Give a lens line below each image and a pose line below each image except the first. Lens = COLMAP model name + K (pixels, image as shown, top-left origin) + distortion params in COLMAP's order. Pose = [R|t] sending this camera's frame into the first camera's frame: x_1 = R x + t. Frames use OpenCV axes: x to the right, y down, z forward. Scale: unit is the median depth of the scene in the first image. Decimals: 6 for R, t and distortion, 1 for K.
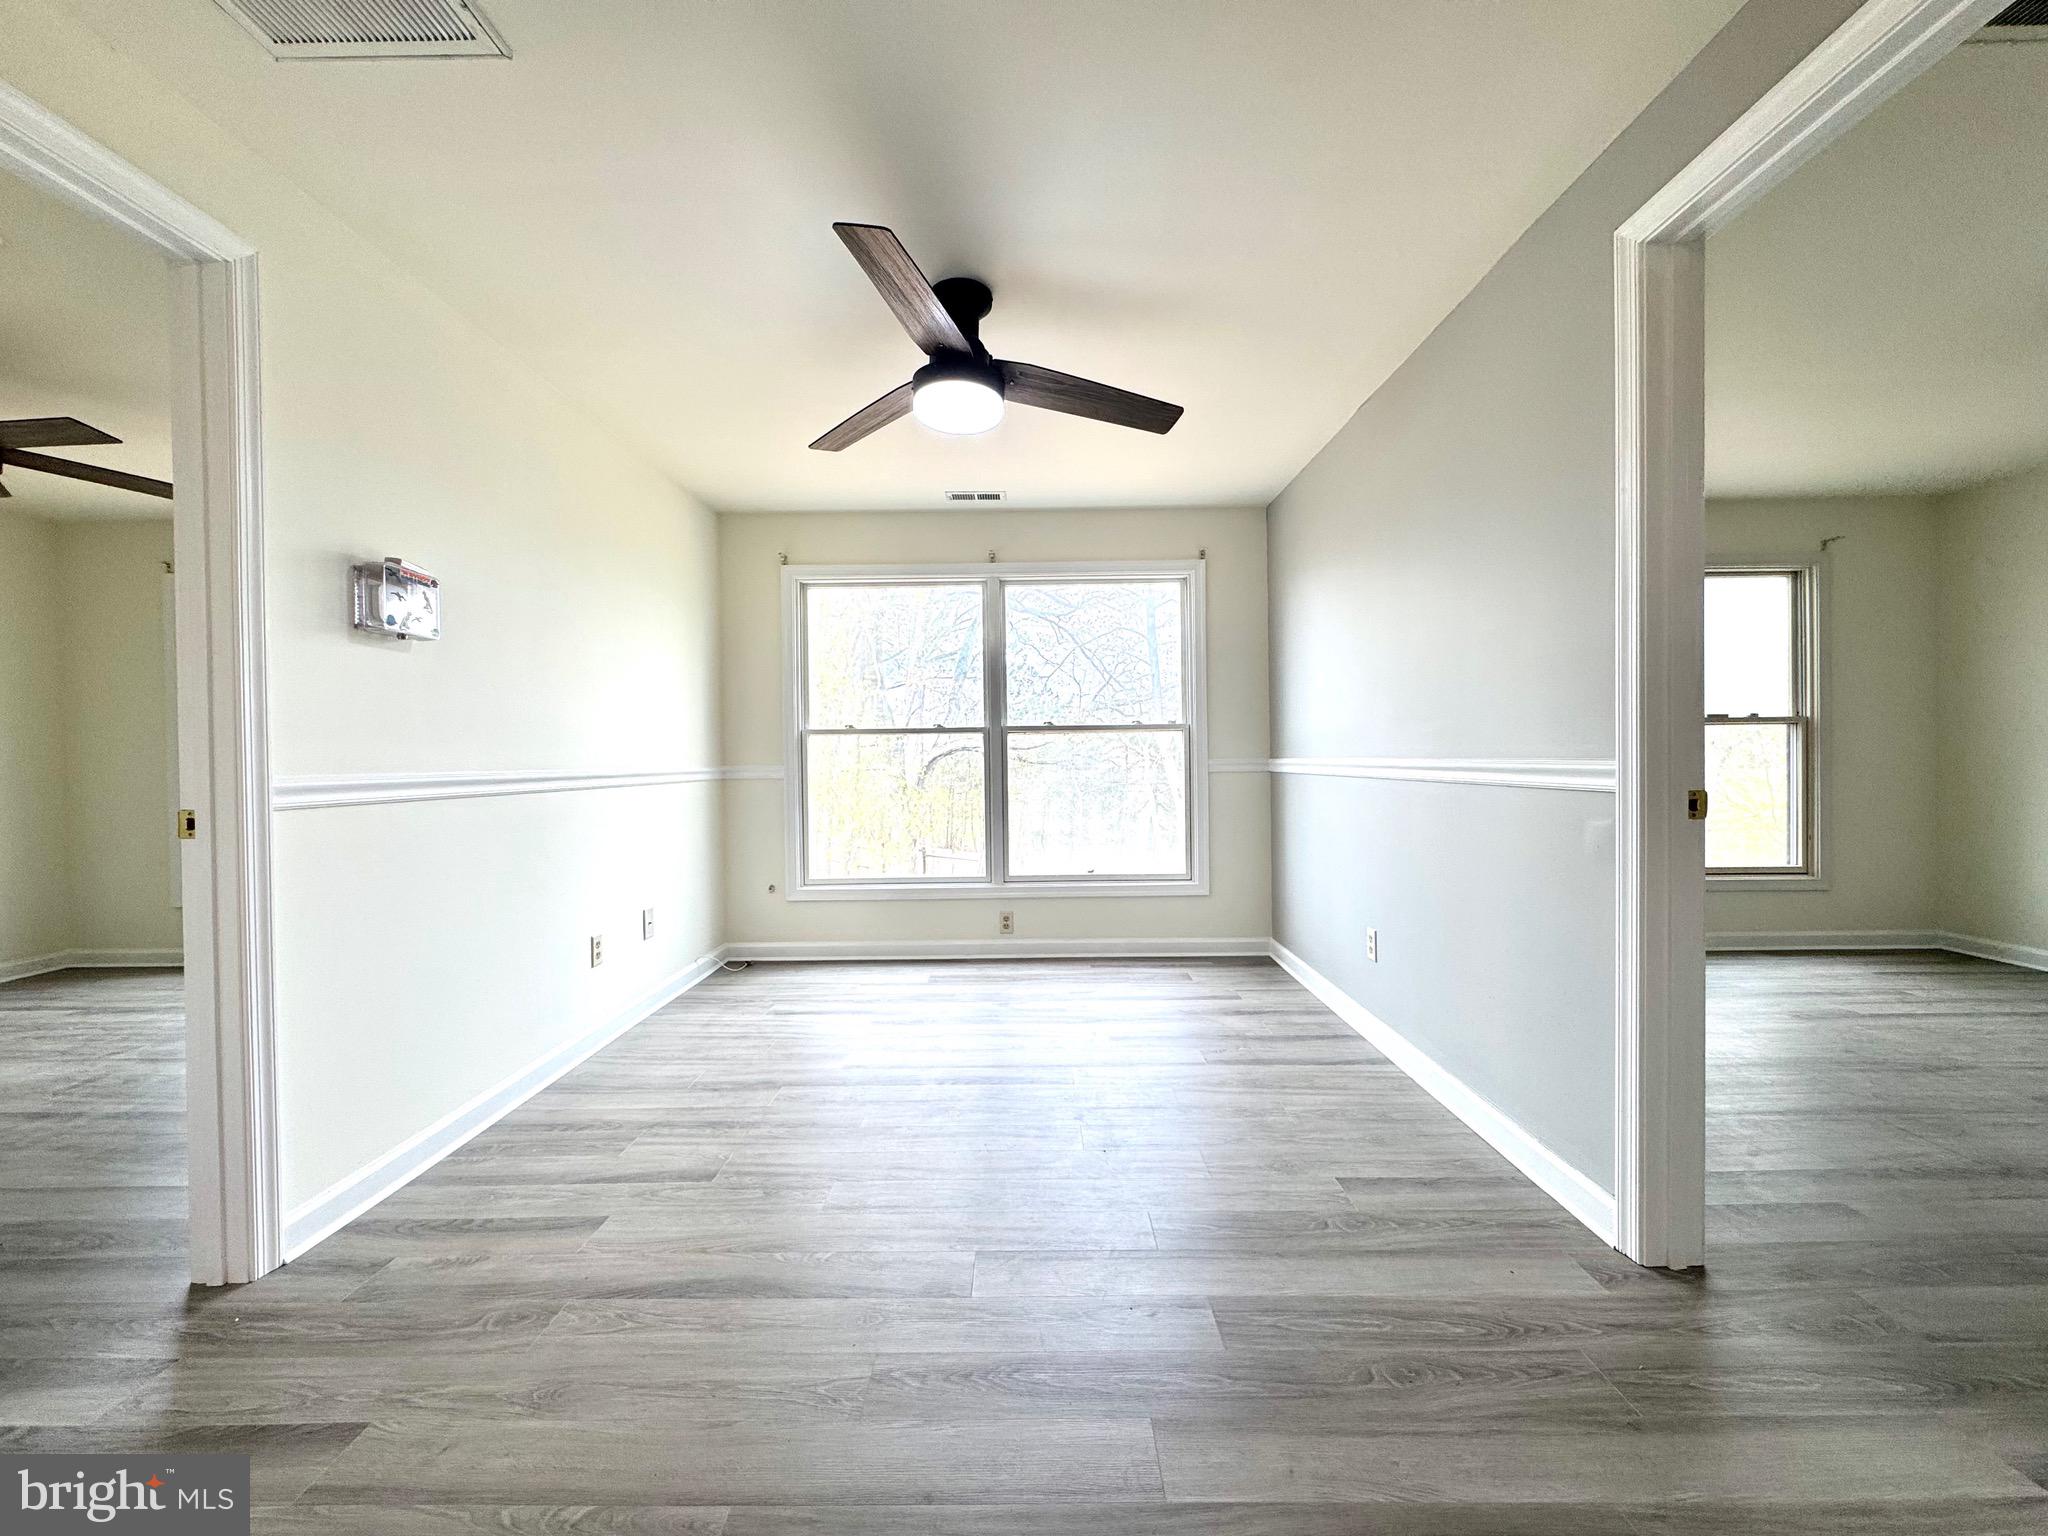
lens RADIAL K [[814.9, 0, 1029.4], [0, 814.9, 764.0], [0, 0, 1]] dist [-0.004239, 0.000658]
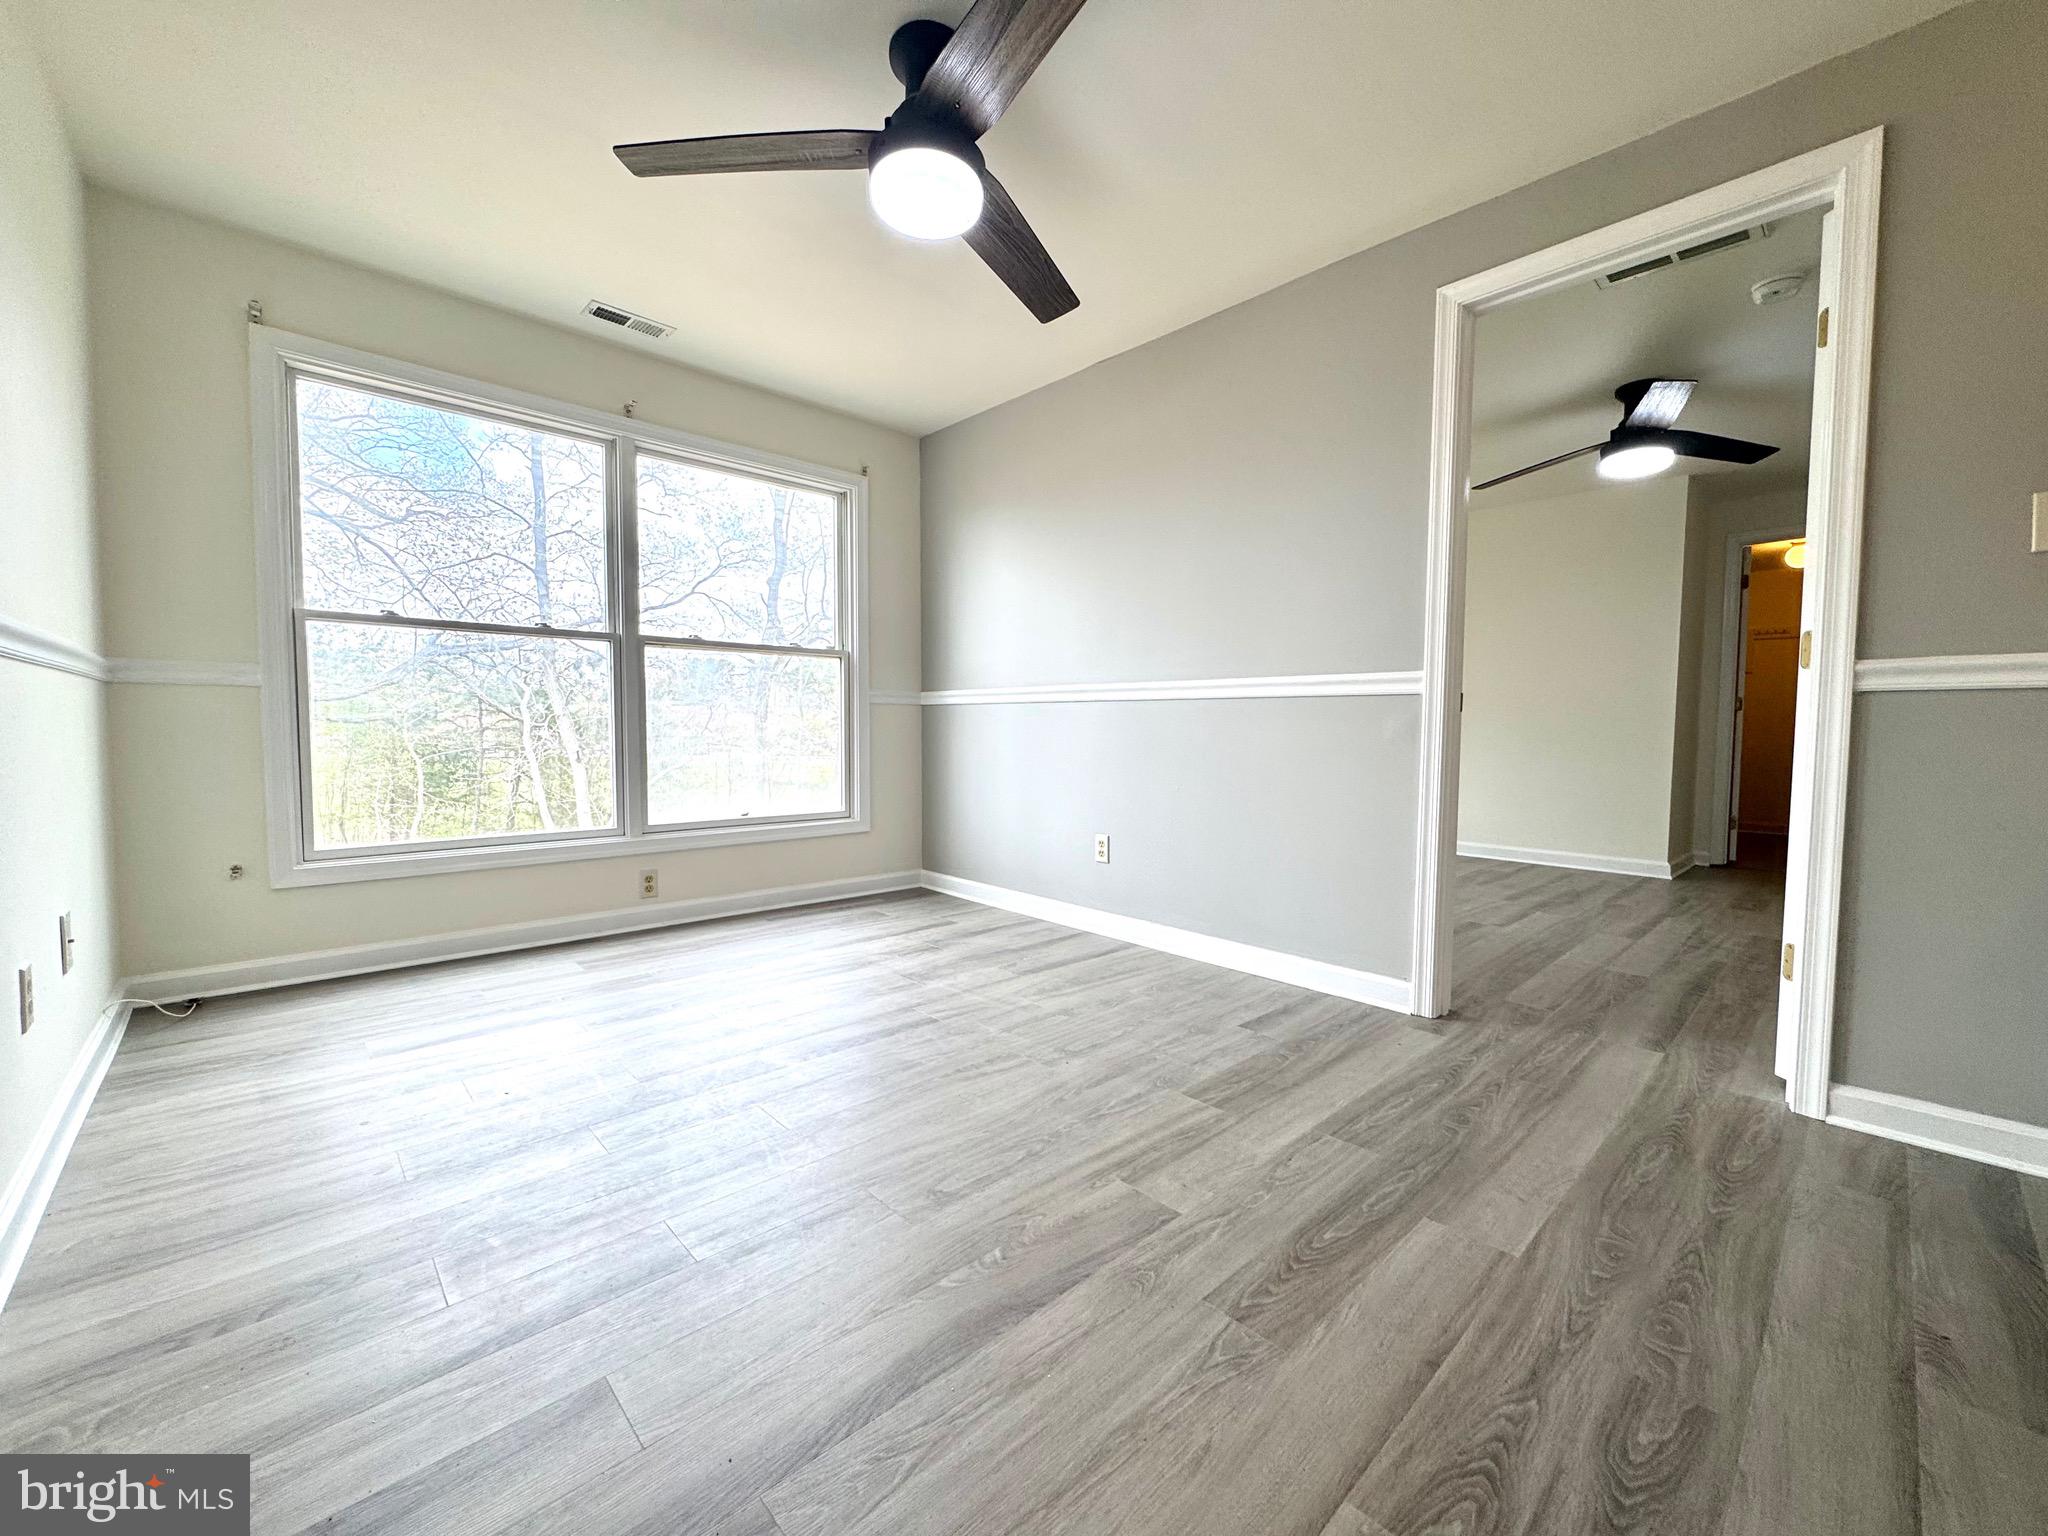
lens RADIAL K [[814.9, 0, 1024.0], [0, 814.9, 764.8], [0, 0, 1]] dist [-0.004239, 0.000658]
pose [[0.726041, -0.012717, 0.687533, -0.310713], [-0.012739, 0.999409, 0.031938, 0.050180], [-0.687533, -0.031946, 0.725450, 0.184390]]
